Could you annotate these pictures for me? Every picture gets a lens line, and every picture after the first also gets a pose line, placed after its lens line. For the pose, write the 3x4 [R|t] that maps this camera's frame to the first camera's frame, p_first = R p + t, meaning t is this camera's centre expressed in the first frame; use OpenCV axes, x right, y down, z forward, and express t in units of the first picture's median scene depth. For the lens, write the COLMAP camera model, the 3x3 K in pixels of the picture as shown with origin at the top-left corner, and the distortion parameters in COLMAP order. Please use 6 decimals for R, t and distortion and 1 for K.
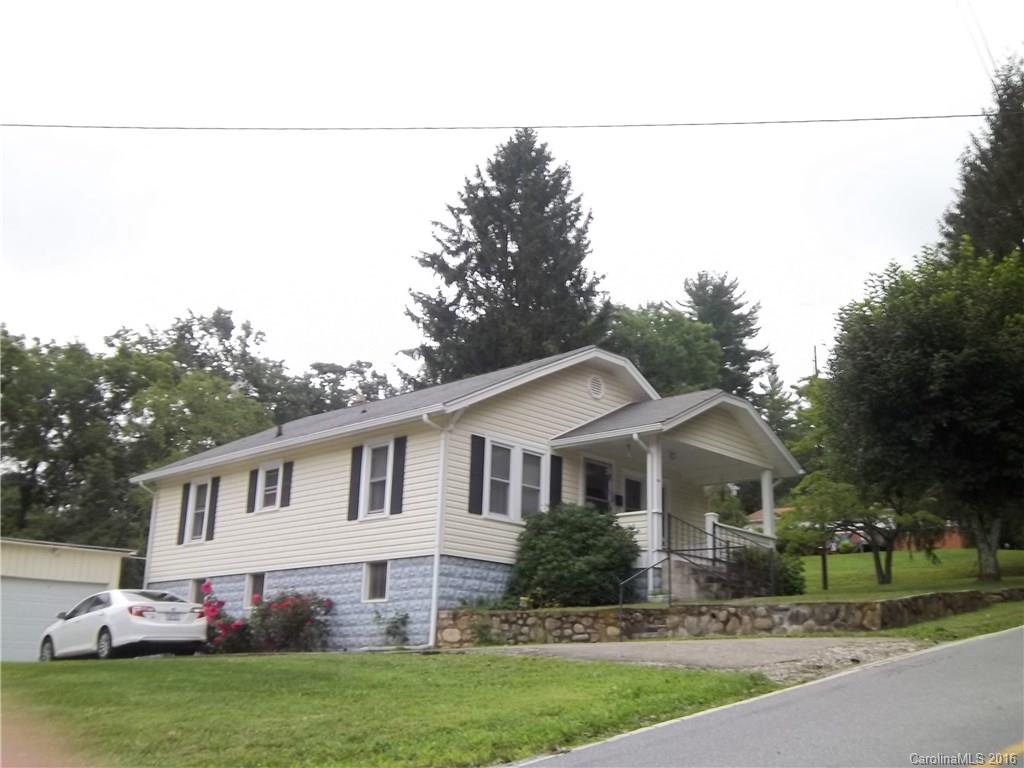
lens RADIAL K [[1038.3, 0, 524.4], [0, 1038.3, 386.6], [0, 0, 1]] dist [-0.002505, 0.010647]
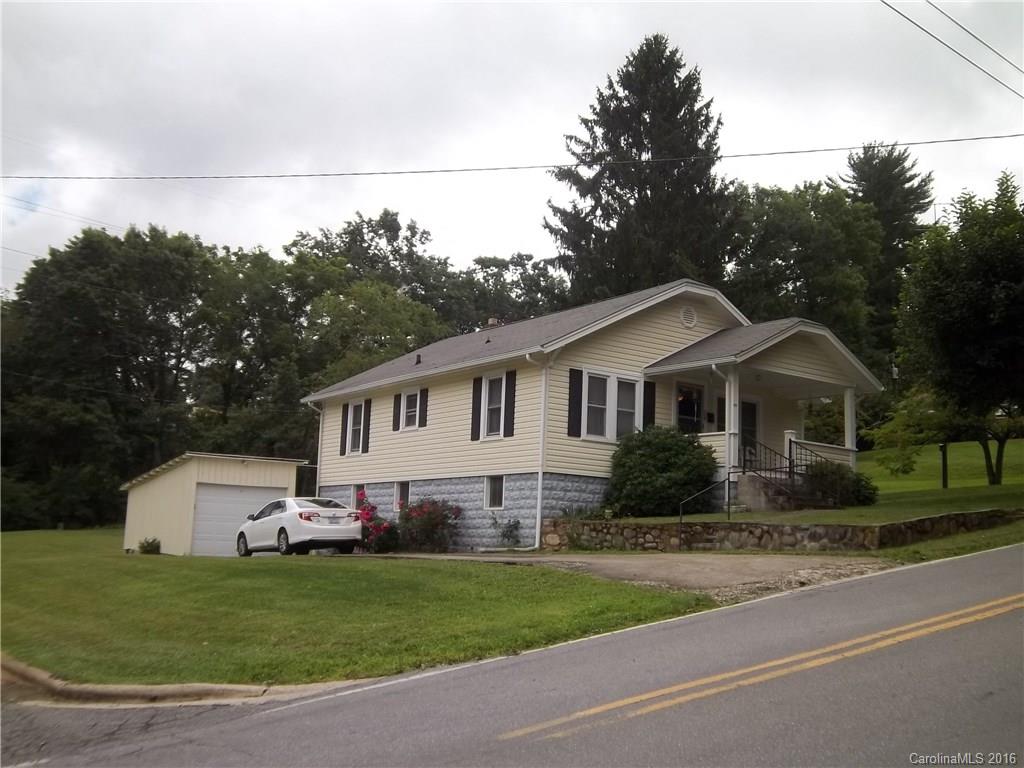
lens RADIAL K [[1038.1, 0, 512.0], [0, 1038.1, 384.0], [0, 0, 1]] dist [0.002569, 0.010942]
pose [[0.983506, -0.018914, -0.179882, 0.087304], [0.039566, 0.992929, 0.111924, -0.064102], [0.176493, -0.117195, 0.977300, -0.137273]]
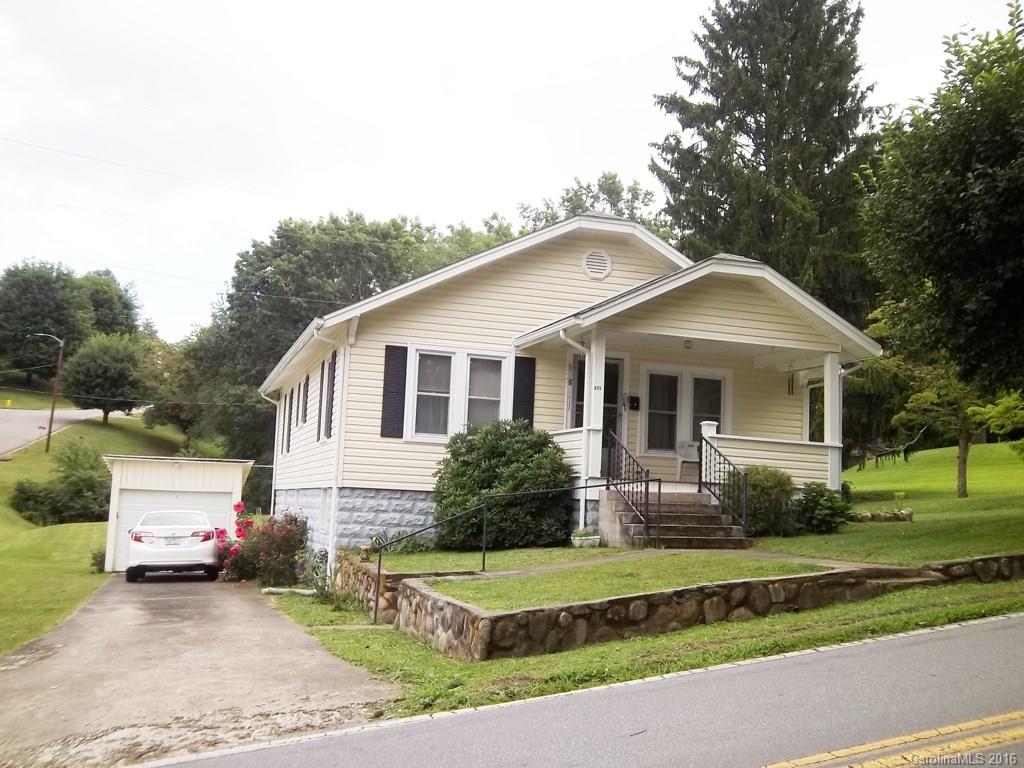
lens RADIAL K [[1038.1, 0, 512.0], [0, 1038.1, 384.0], [0, 0, 1]] dist [0.002569, 0.010942]
pose [[0.881148, -0.045143, -0.470680, 0.408627], [0.112359, 0.986910, 0.115690, -0.008657], [0.459296, -0.154826, 0.874686, 0.273283]]
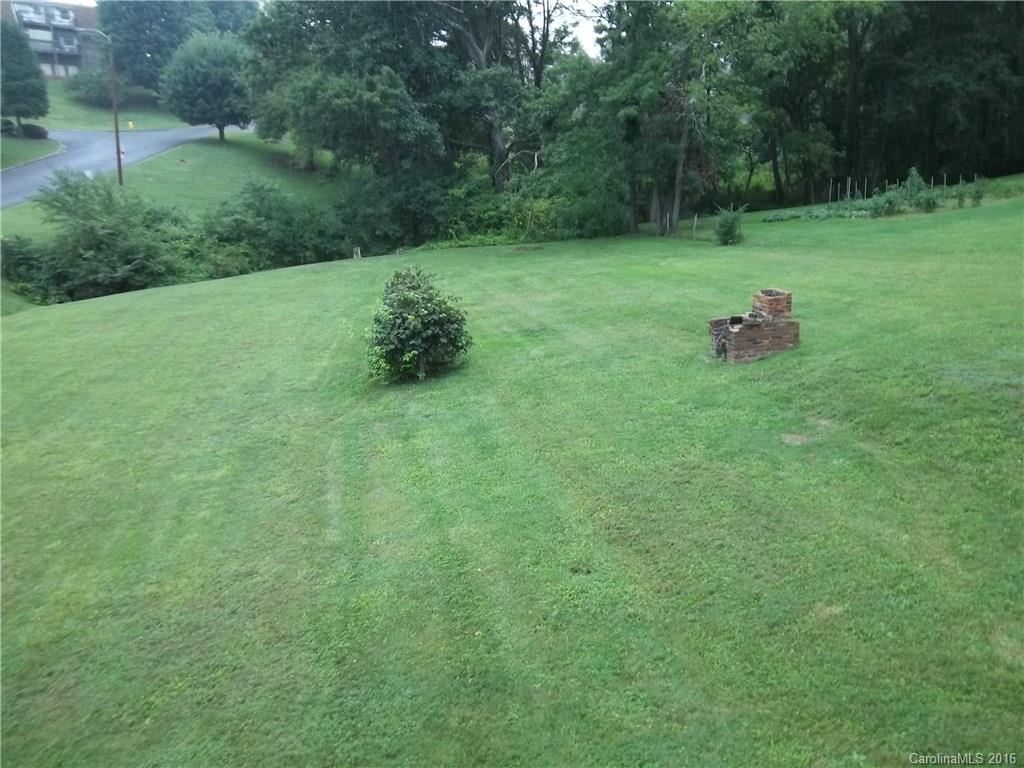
lens RADIAL K [[841.0, 0, 494.0], [0, 841.0, 386.3], [0, 0, 1]] dist [-0.001988, -0.001832]
pose [[0.775537, 0.106170, -0.622311, -0.397789], [0.208826, 0.887122, 0.411591, 0.226077], [0.595764, -0.449158, 0.665825, 1.516553]]
